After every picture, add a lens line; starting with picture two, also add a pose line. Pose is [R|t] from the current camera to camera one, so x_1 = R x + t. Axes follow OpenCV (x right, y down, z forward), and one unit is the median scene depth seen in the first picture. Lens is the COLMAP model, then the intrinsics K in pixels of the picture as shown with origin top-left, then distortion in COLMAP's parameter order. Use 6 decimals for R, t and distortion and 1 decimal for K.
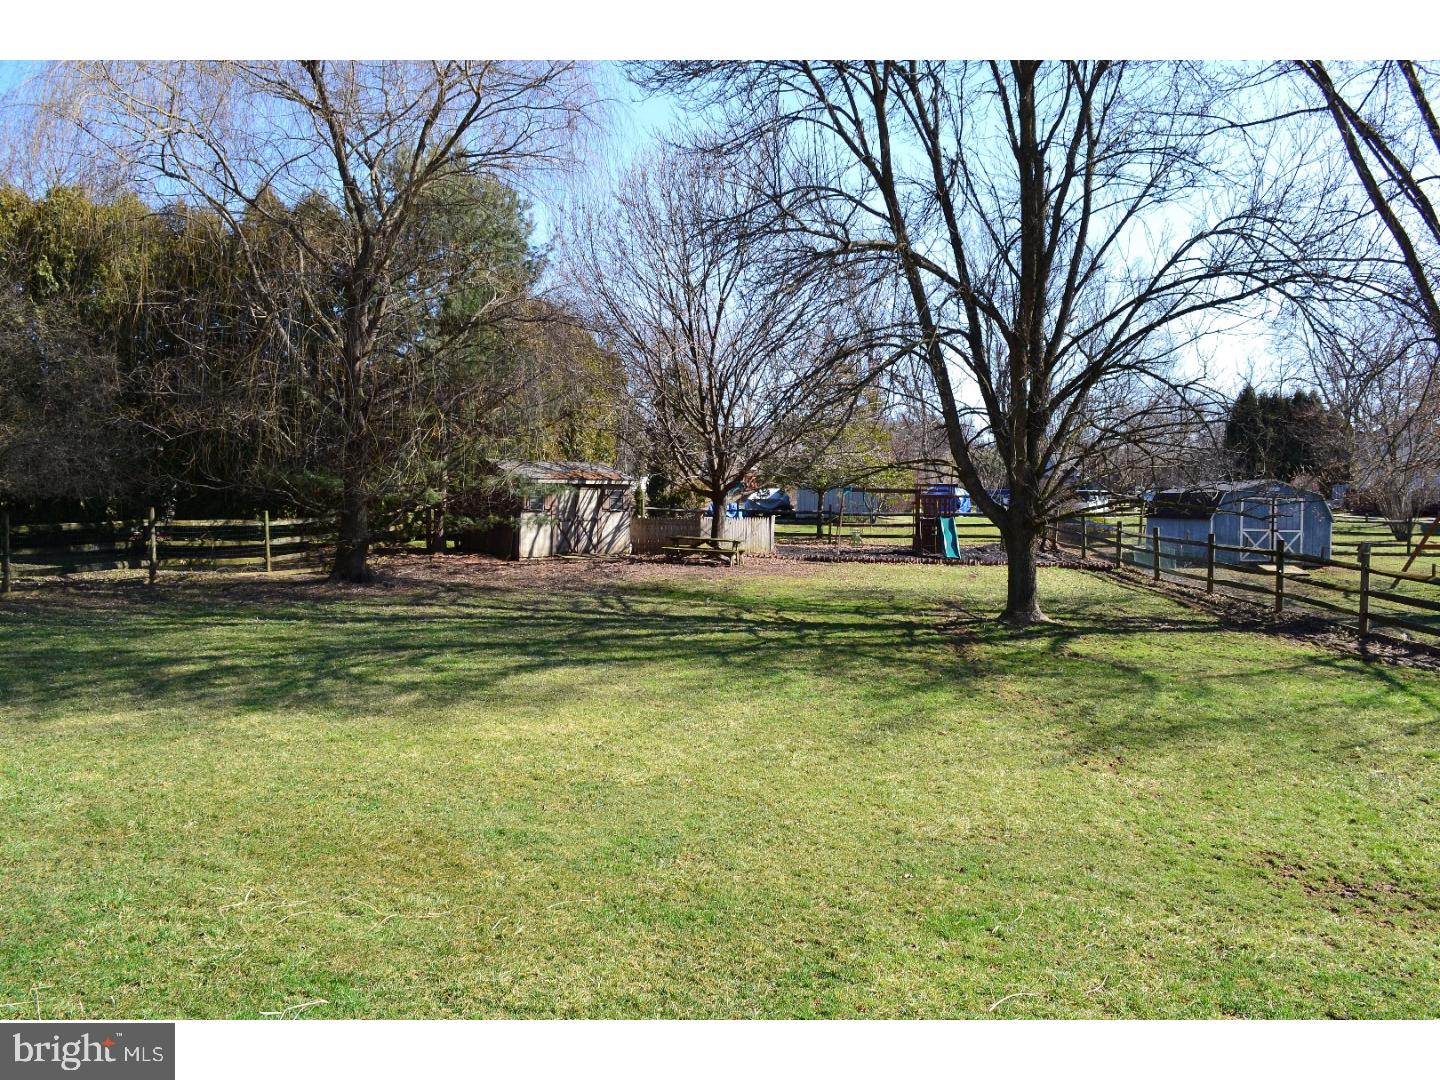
lens RADIAL K [[1162.2, 0, 720.0], [0, 1162.2, 538.4], [0, 0, 1]] dist [-0.061985, 0.001564]
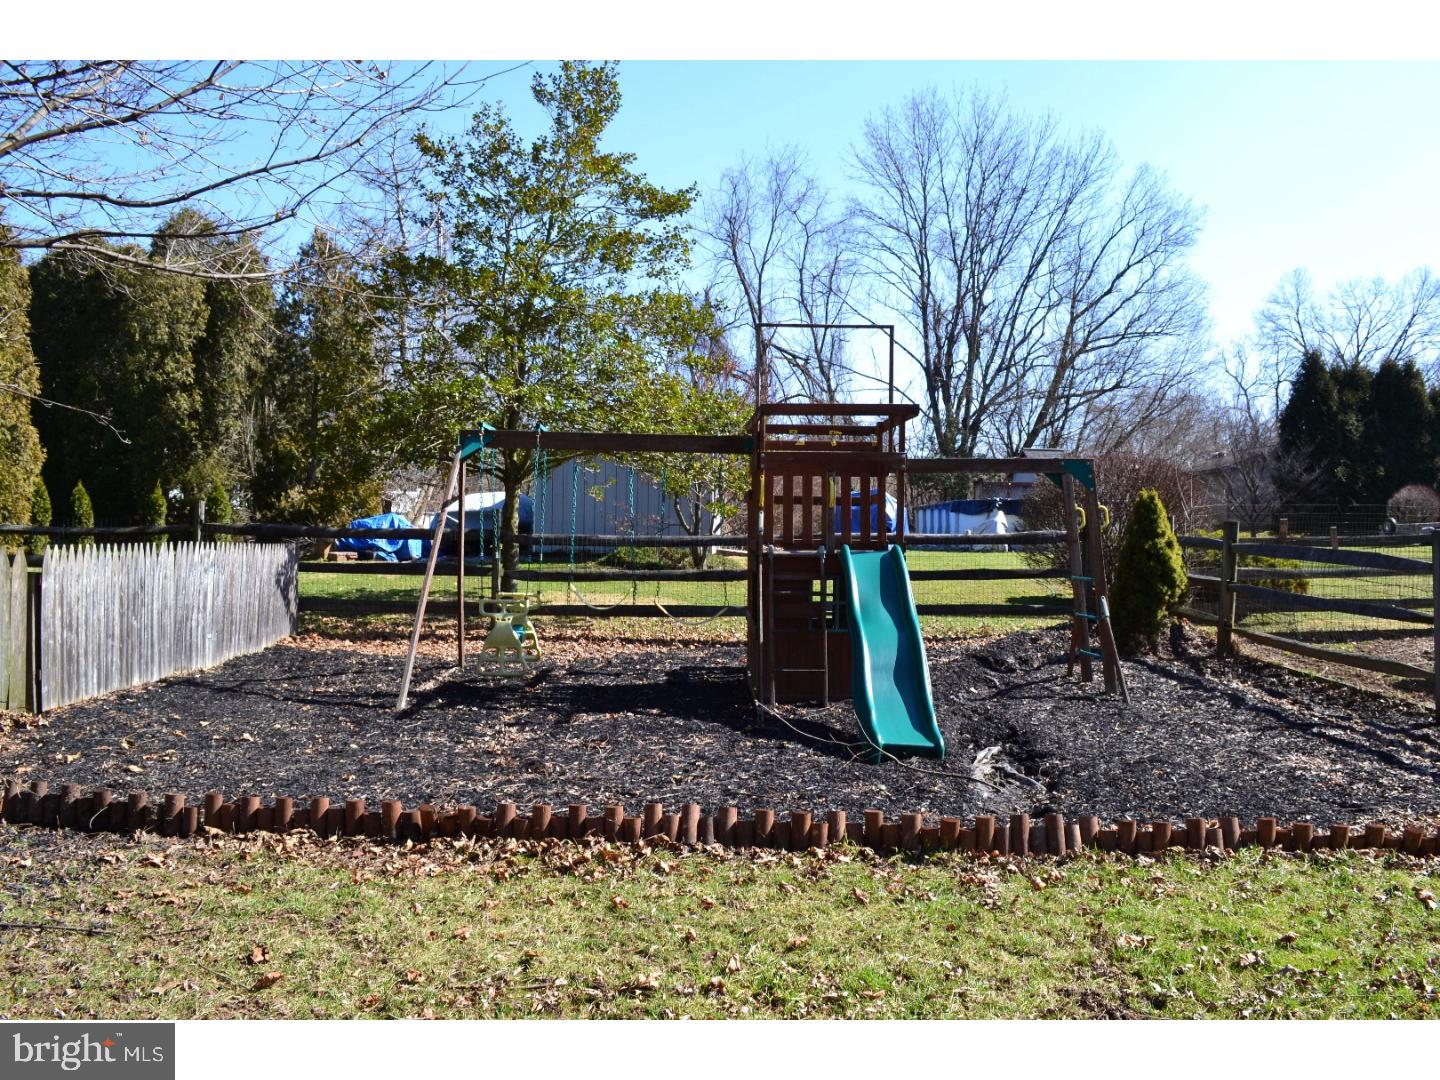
lens RADIAL K [[1162.2, 0, 719.7], [0, 1162.2, 541.6], [0, 0, 1]] dist [-0.061985, 0.001564]
pose [[0.997532, -0.002027, 0.070181, 0.135802], [0.004150, 0.999538, -0.030121, -0.010466], [-0.070088, 0.030338, 0.997079, 0.703102]]
